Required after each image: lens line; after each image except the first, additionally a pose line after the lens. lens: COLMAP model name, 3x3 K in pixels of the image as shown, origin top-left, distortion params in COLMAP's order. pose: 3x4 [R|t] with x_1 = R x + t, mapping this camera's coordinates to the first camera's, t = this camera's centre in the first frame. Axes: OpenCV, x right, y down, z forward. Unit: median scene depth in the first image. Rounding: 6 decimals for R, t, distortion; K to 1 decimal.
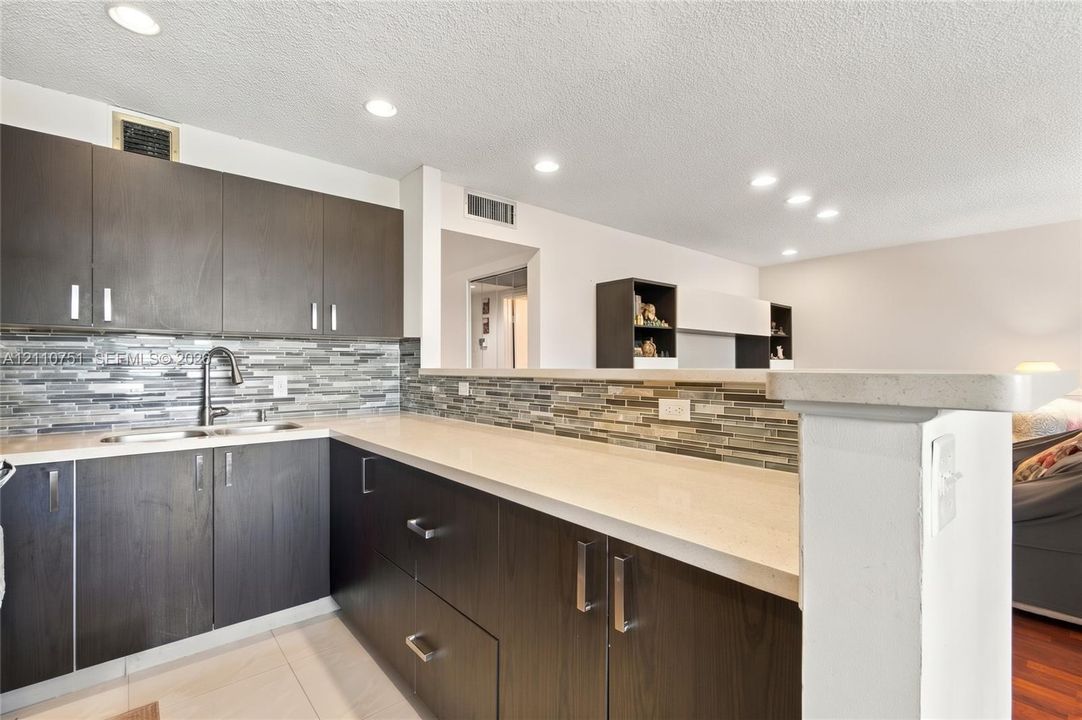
lens RADIAL K [[482.4, 0, 533.2], [0, 482.4, 367.3], [0, 0, 1]] dist [-0.002346, 0.000075]
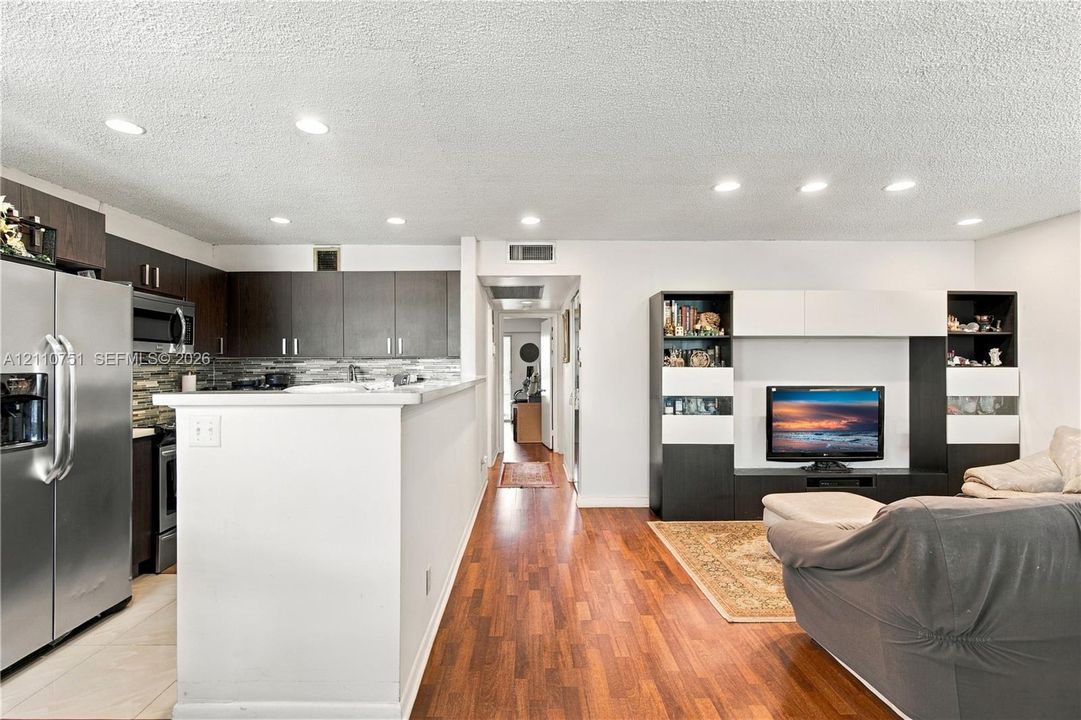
lens RADIAL K [[496.4, 0, 527.5], [0, 496.4, 366.1], [0, 0, 1]] dist [-0.000849, 0.000022]
pose [[0.769830, 0.001348, -0.638247, 1.012698], [-0.001338, 0.999999, 0.000498, -0.037521], [0.638247, 0.000471, 0.769831, -0.018584]]
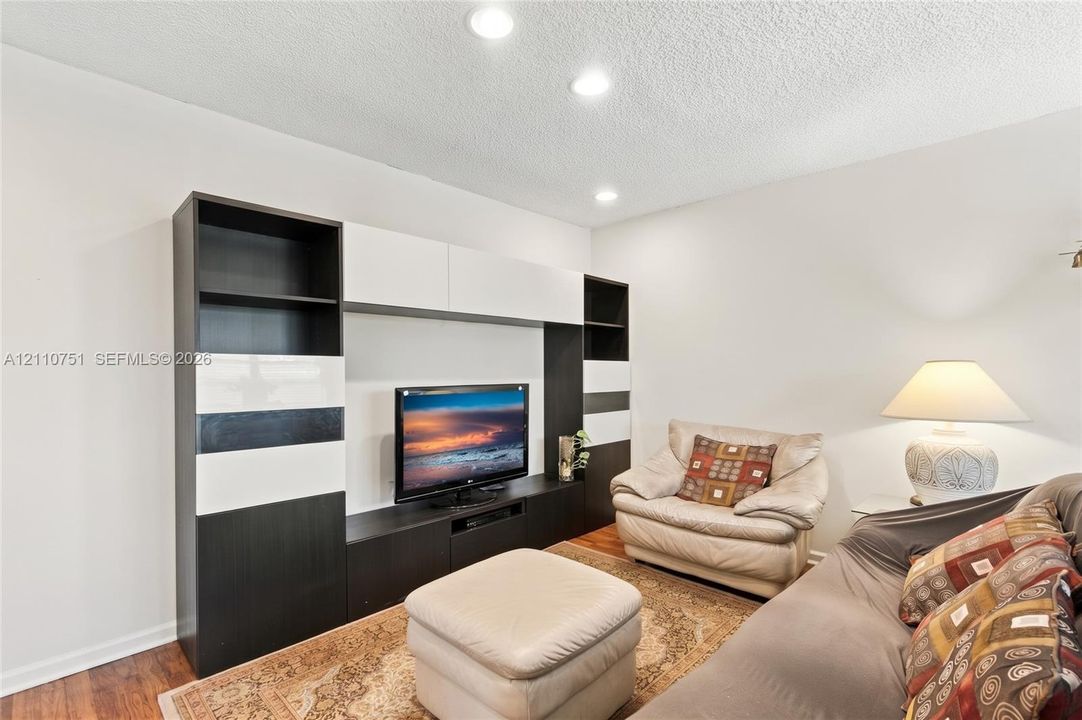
lens RADIAL K [[495.8, 0, 542.1], [0, 495.8, 373.9], [0, 0, 1]] dist [0.000233, 0.000184]
pose [[0.994036, -0.002021, 0.109033, 0.761679], [0.001279, 0.999976, 0.006877, -0.006816], [-0.109044, -0.006696, 0.994014, 0.702124]]
